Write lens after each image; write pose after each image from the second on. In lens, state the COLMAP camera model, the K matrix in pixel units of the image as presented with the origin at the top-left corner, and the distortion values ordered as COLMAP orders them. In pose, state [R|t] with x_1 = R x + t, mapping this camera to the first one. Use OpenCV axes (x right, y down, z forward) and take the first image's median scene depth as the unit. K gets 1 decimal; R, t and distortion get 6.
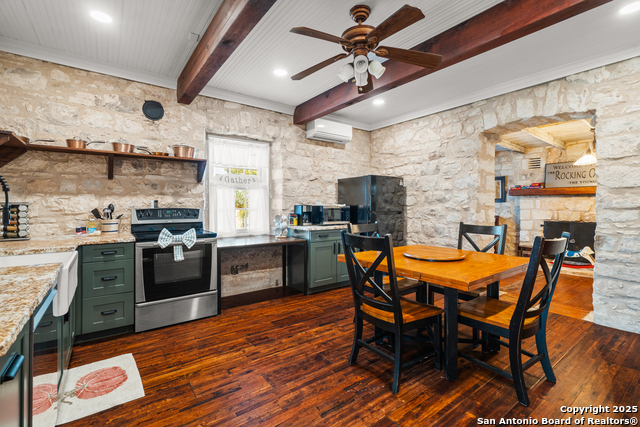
lens RADIAL K [[291.9, 0, 322.4], [0, 291.9, 206.9], [0, 0, 1]] dist [-0.001374, 0.000094]
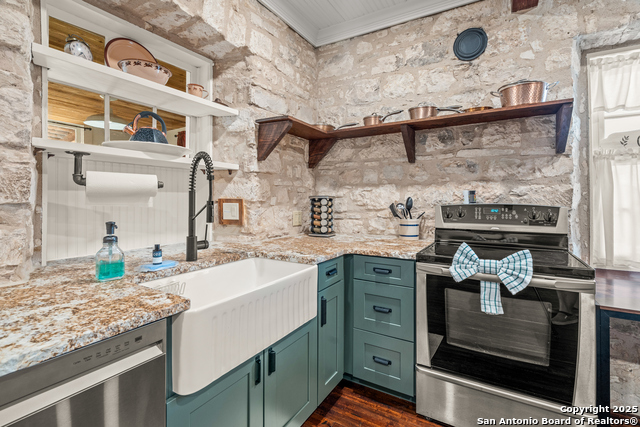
lens RADIAL K [[296.2, 0, 322.0], [0, 296.2, 197.2], [0, 0, 1]] dist [-0.003281, -0.000045]
pose [[0.385165, -0.007422, -0.922818, -0.133524], [-0.008220, 0.999900, -0.011473, 0.000160], [0.922811, 0.012004, 0.385066, 0.496997]]
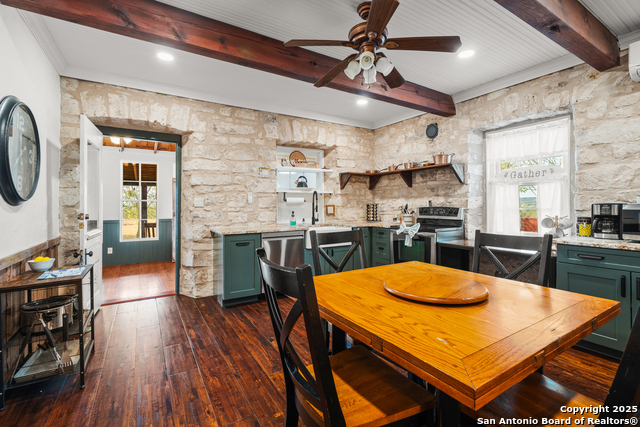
lens RADIAL K [[291.9, 0, 322.4], [0, 291.9, 206.9], [0, 0, 1]] dist [-0.001374, 0.000094]
pose [[-0.085865, 0.006351, -0.996287, 0.784124], [-0.003031, 0.999973, 0.006636, -0.002309], [0.996302, 0.003590, -0.085843, 0.653440]]
